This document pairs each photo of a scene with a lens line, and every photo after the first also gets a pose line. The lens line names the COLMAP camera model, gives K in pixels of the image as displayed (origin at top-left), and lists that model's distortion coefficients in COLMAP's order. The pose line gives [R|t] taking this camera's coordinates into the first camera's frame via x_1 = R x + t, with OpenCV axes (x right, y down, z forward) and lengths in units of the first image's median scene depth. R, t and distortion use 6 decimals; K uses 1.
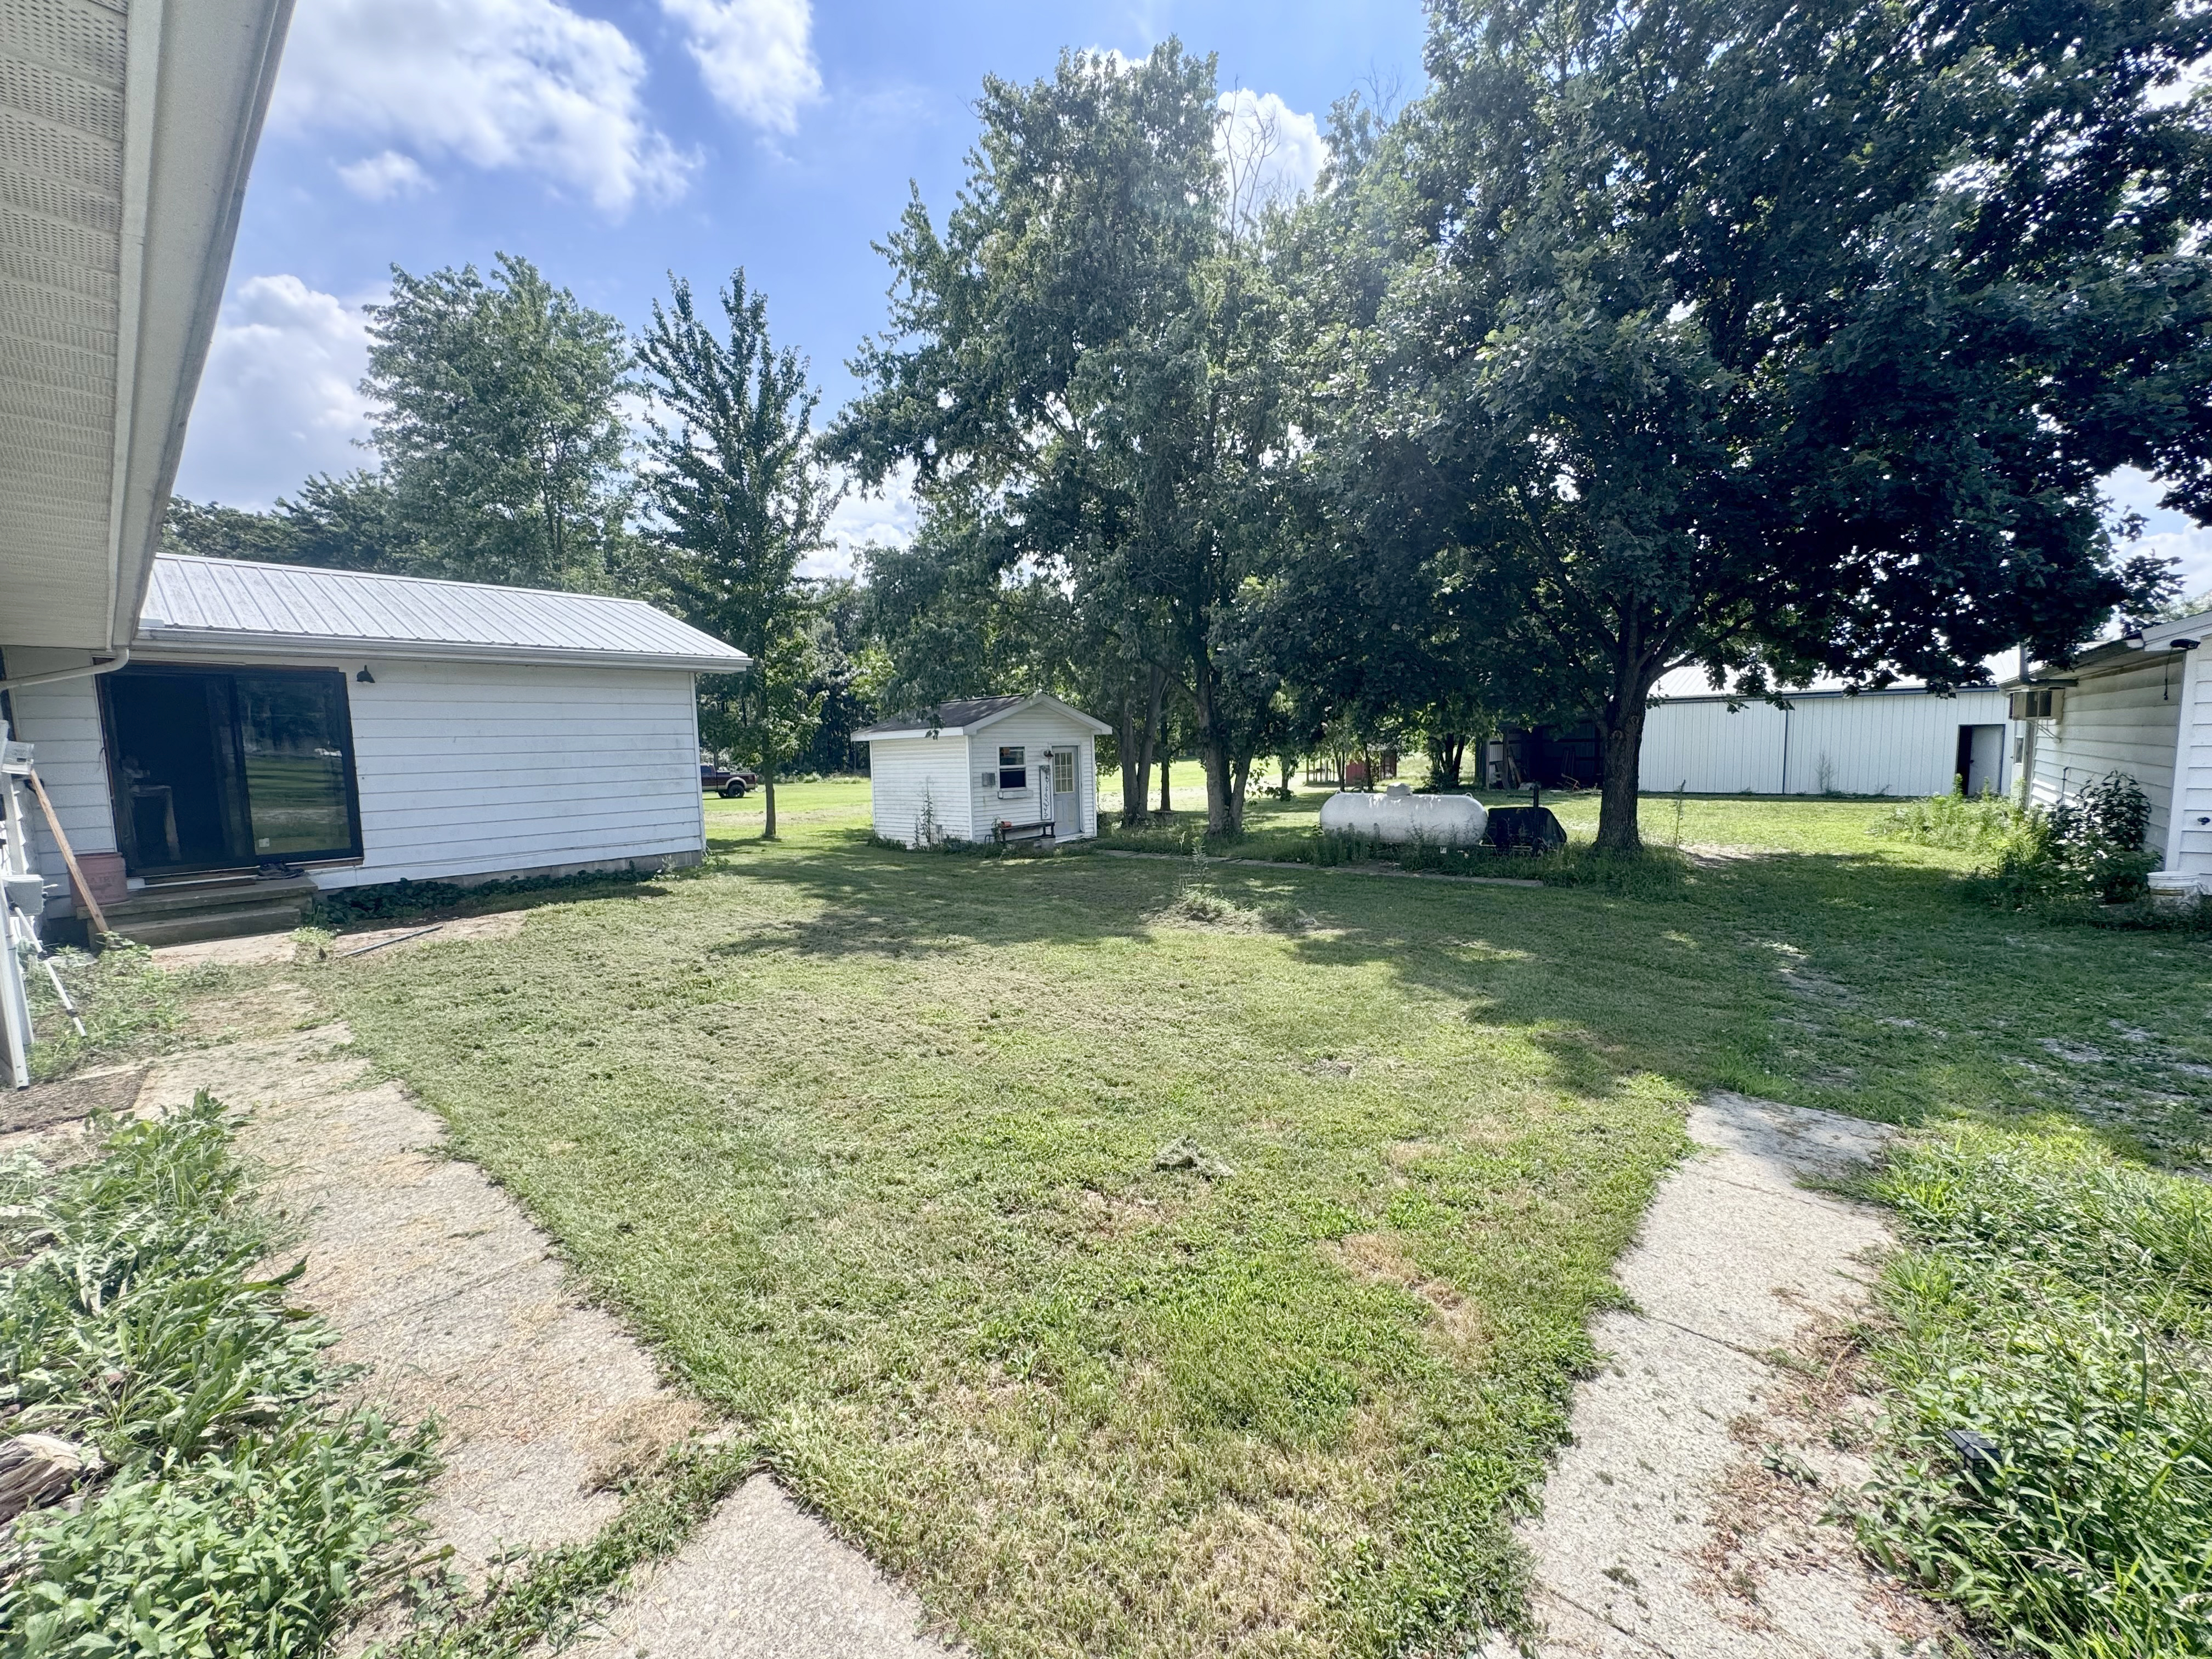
lens RADIAL K [[886.2, 0, 1105.5], [0, 886.2, 825.7], [0, 0, 1]] dist [-0.003660, 0.000197]
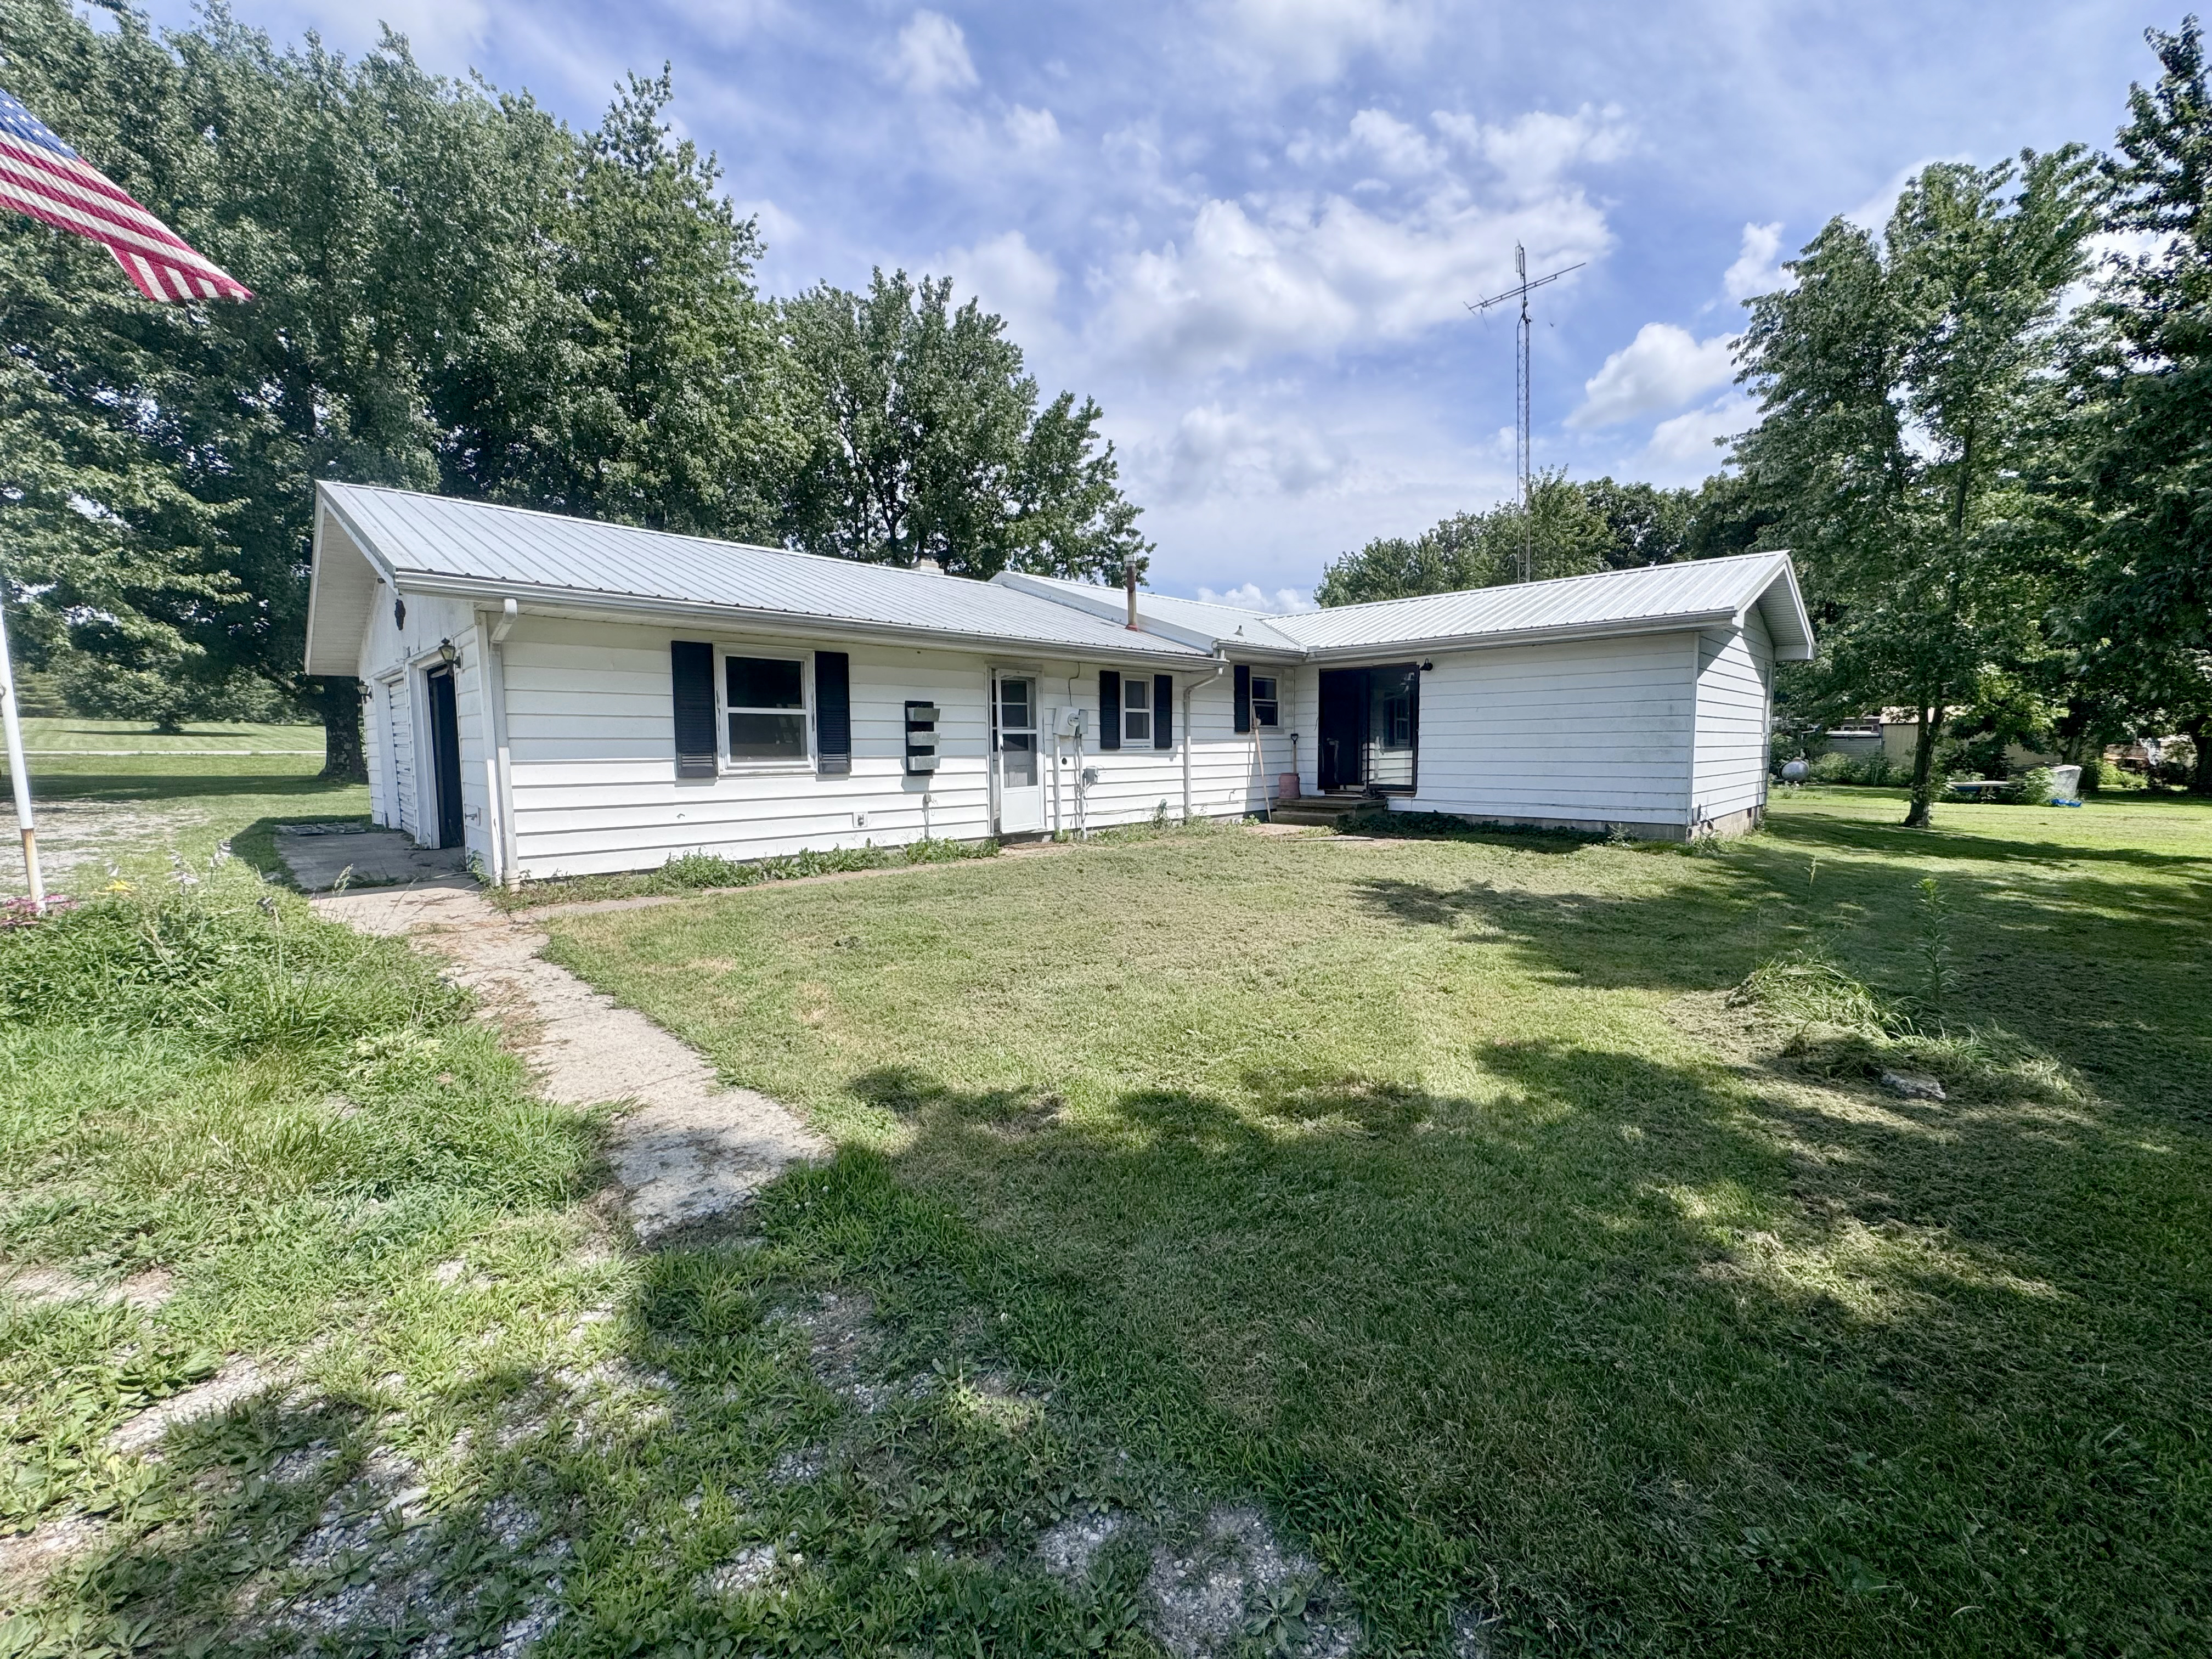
lens RADIAL K [[886.2, 0, 1105.5], [0, 886.2, 825.7], [0, 0, 1]] dist [-0.003660, 0.000197]
pose [[-0.073596, 0.112330, -0.990942, 1.032778], [-0.084885, 0.989325, 0.118451, -0.062028], [0.993669, 0.092833, -0.063276, 0.939174]]
